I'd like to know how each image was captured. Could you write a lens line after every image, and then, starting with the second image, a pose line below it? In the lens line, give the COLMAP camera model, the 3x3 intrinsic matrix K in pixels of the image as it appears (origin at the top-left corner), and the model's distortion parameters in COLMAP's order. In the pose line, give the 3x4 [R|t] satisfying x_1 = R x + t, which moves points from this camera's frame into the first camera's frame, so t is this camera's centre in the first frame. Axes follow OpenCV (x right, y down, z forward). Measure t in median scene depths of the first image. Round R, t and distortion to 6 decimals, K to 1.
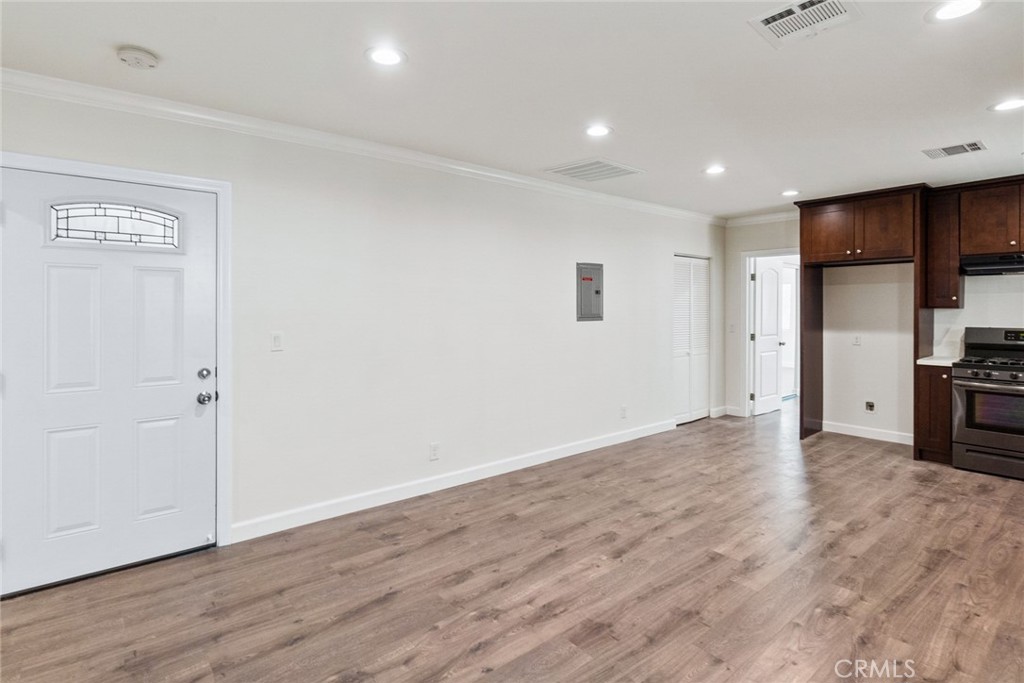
lens RADIAL K [[542.3, 0, 510.6], [0, 542.3, 299.2], [0, 0, 1]] dist [0.006611, 0.001244]
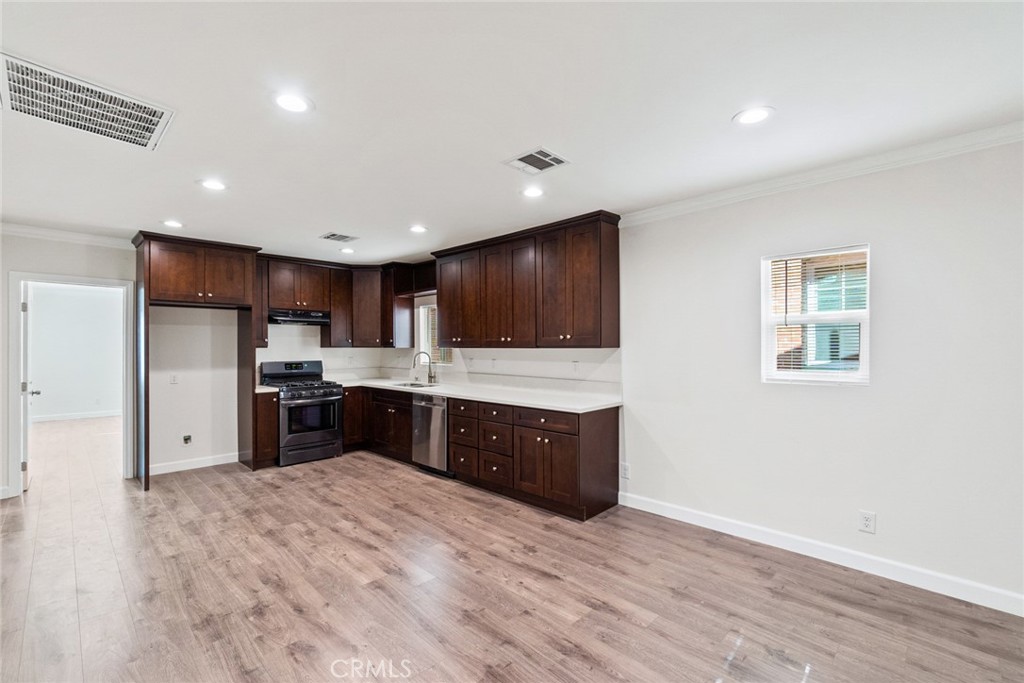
lens RADIAL K [[445.3, 0, 511.6], [0, 445.3, 340.9], [0, 0, 1]] dist [0.001669, -0.000255]
pose [[-0.115523, 0.015286, 0.993187, -0.363123], [-0.015596, 0.999730, -0.017201, 0.010726], [-0.993182, -0.017477, -0.115254, 0.602862]]
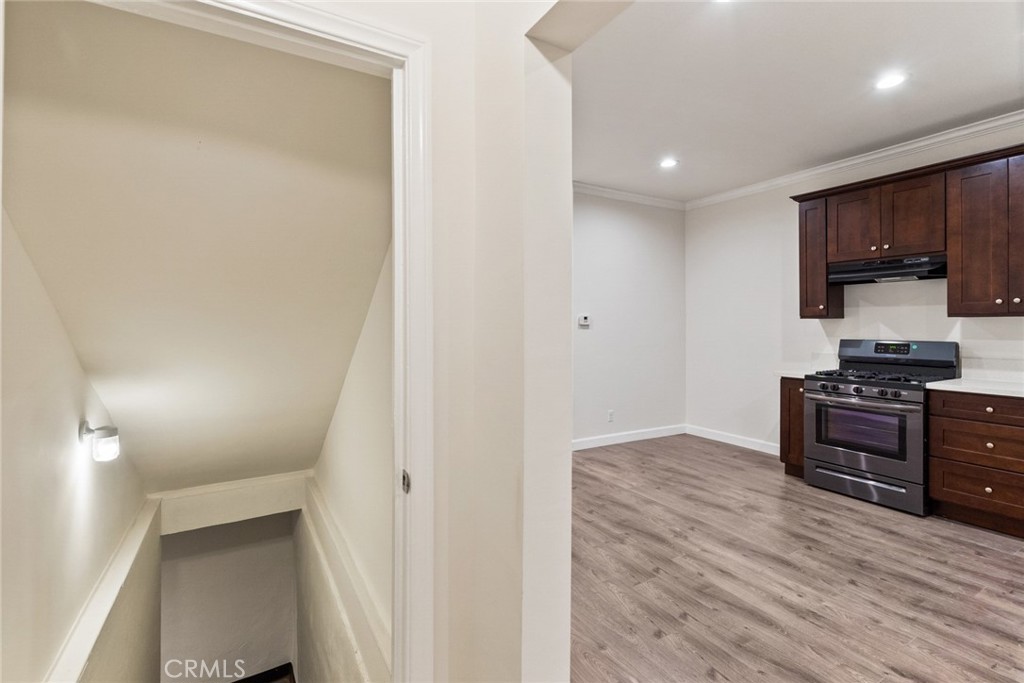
lens RADIAL K [[455.1, 0, 492.5], [0, 455.1, 325.8], [0, 0, 1]] dist [-0.002262, 0.002183]
pose [[0.982134, 0.004248, -0.188136, 0.448810], [-0.000420, 0.999792, 0.020385, 0.014619], [0.188183, -0.019942, 0.981931, 0.117577]]
